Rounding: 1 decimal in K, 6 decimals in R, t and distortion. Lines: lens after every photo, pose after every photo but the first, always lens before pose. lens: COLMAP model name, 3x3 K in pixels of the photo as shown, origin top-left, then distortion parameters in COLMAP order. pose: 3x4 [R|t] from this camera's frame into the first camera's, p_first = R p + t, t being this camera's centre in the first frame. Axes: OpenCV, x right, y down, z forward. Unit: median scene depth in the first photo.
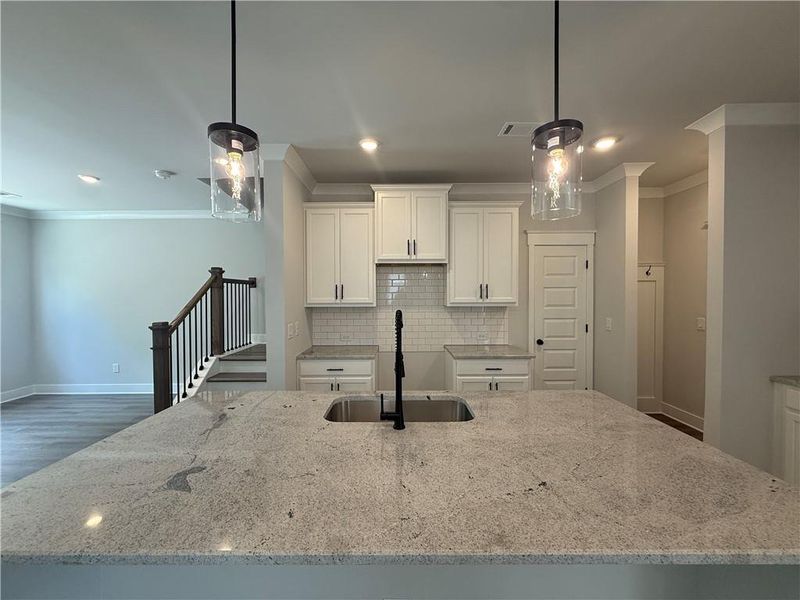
lens RADIAL K [[317.4, 0, 397.8], [0, 317.4, 301.0], [0, 0, 1]] dist [-0.000182, 0.000065]
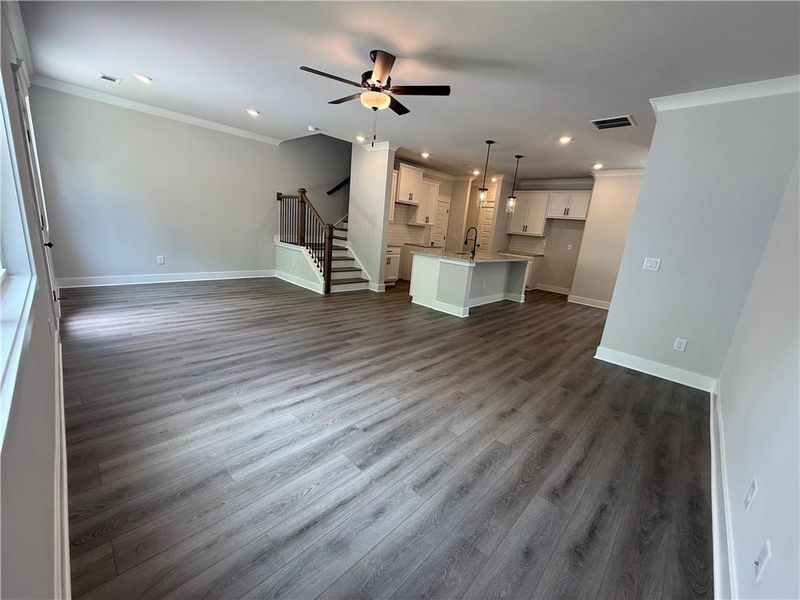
lens RADIAL K [[317.4, 0, 397.8], [0, 317.4, 301.0], [0, 0, 1]] dist [-0.000182, 0.000065]
pose [[0.693767, -0.099603, 0.713278, -1.612373], [-0.079383, 0.973780, 0.213192, 0.071321], [-0.715811, -0.204527, 0.667670, -0.534274]]
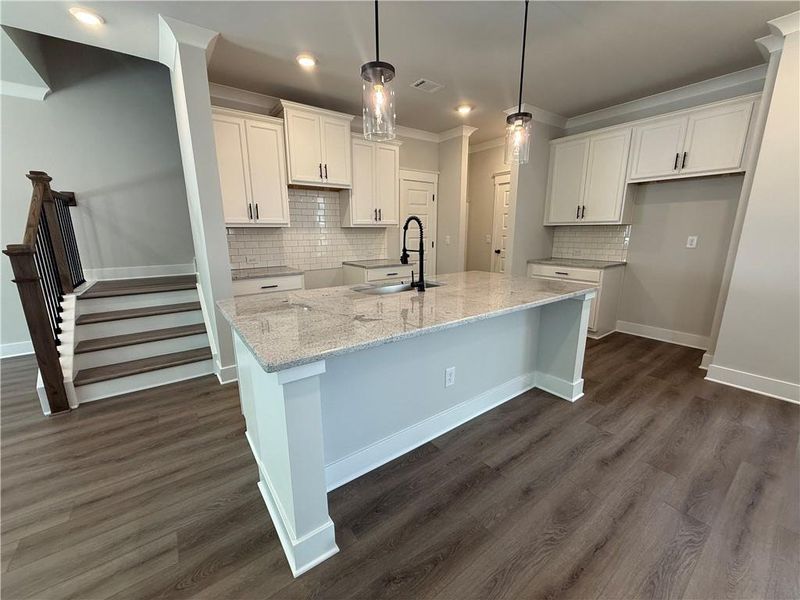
lens RADIAL K [[319.5, 0, 397.7], [0, 319.5, 300.8], [0, 0, 1]] dist [0.000081, 0.000013]
pose [[0.808414, -0.126956, 0.574760, -0.427507], [0.013014, 0.980079, 0.198181, 0.052352], [-0.588471, -0.152732, 0.793962, -0.091506]]
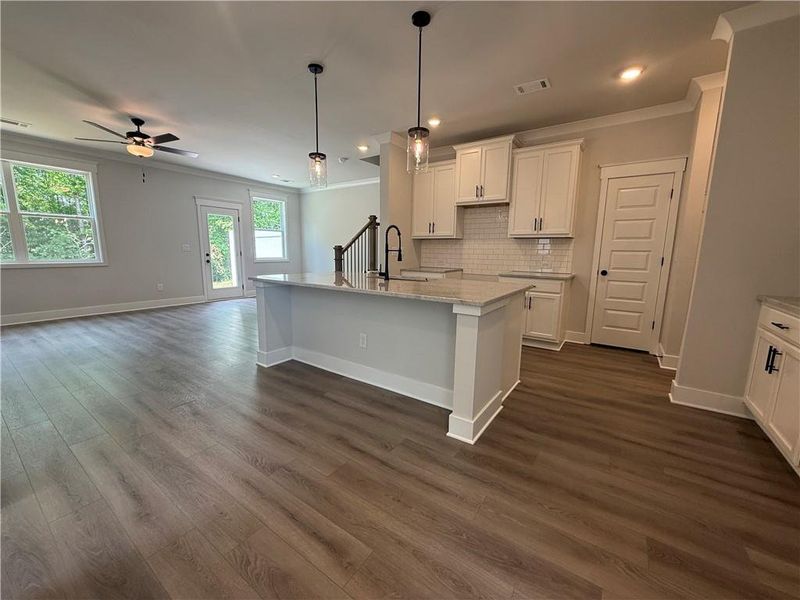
lens RADIAL K [[319.5, 0, 397.7], [0, 319.5, 300.8], [0, 0, 1]] dist [0.000081, 0.000013]
pose [[0.817594, 0.105470, -0.566052, 0.549570], [-0.026051, 0.988850, 0.146620, 0.091121], [0.575205, -0.105130, 0.811226, -0.307039]]
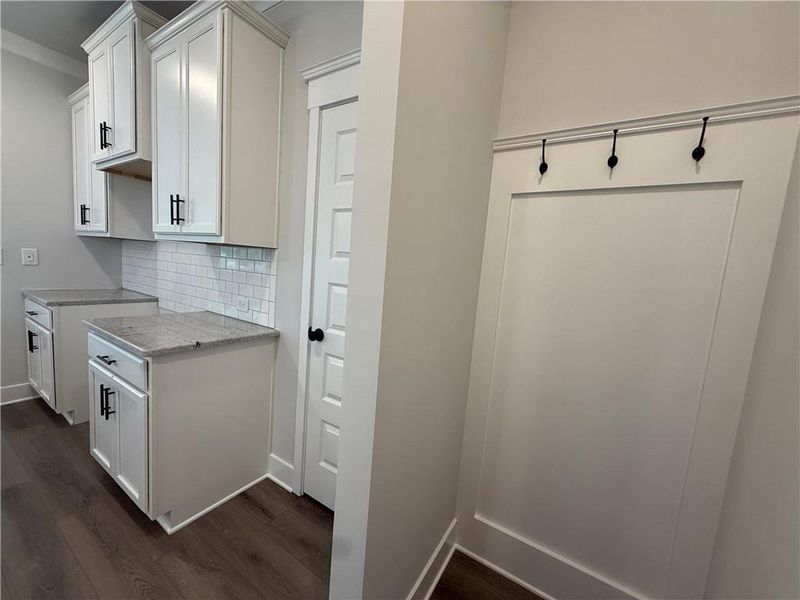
lens RADIAL K [[319.5, 0, 397.7], [0, 319.5, 300.8], [0, 0, 1]] dist [0.000081, 0.000013]
pose [[0.839458, 0.127848, -0.528171, 0.851826], [-0.093191, 0.991401, 0.091861, 0.033637], [0.535374, -0.027893, 0.844154, 0.754575]]
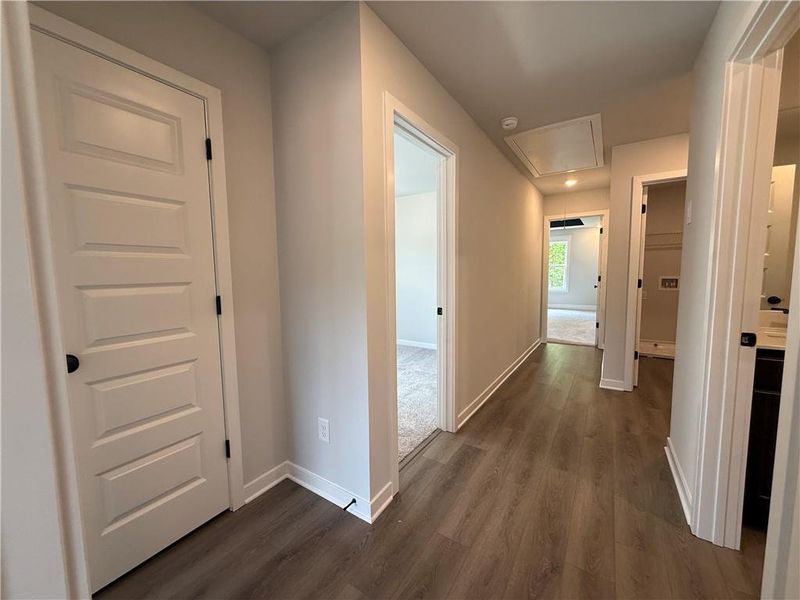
lens RADIAL K [[317.4, 0, 397.8], [0, 317.4, 301.0], [0, 0, 1]] dist [-0.000182, 0.000065]
pose [[0.554070, -0.077870, 0.828820, 0.410112], [0.026341, 0.996757, 0.076039, 0.059582], [-0.832054, -0.020299, 0.554324, 0.623015]]
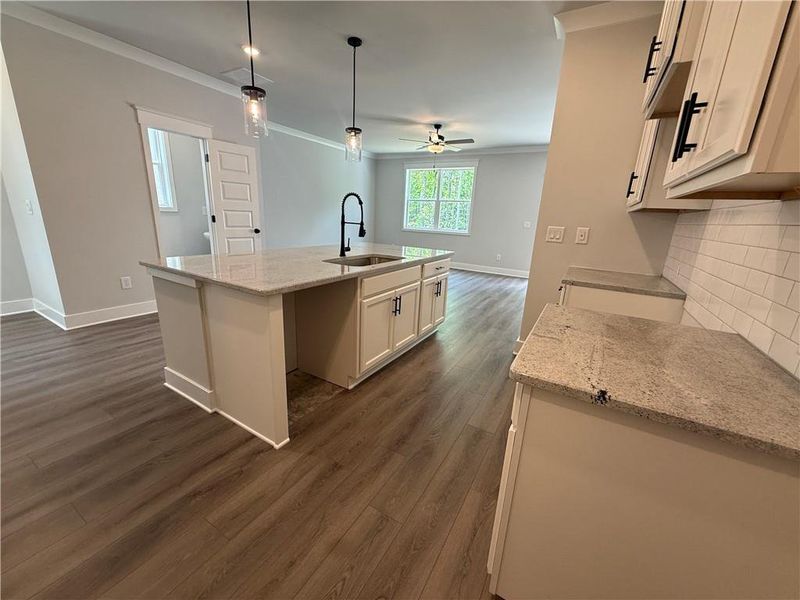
lens RADIAL K [[319.5, 0, 397.7], [0, 319.5, 300.8], [0, 0, 1]] dist [0.000081, 0.000013]
pose [[-0.518730, 0.205253, -0.829934, 0.631139], [-0.057901, 0.960090, 0.273632, 0.045670], [0.852975, 0.189995, -0.486143, 0.954788]]
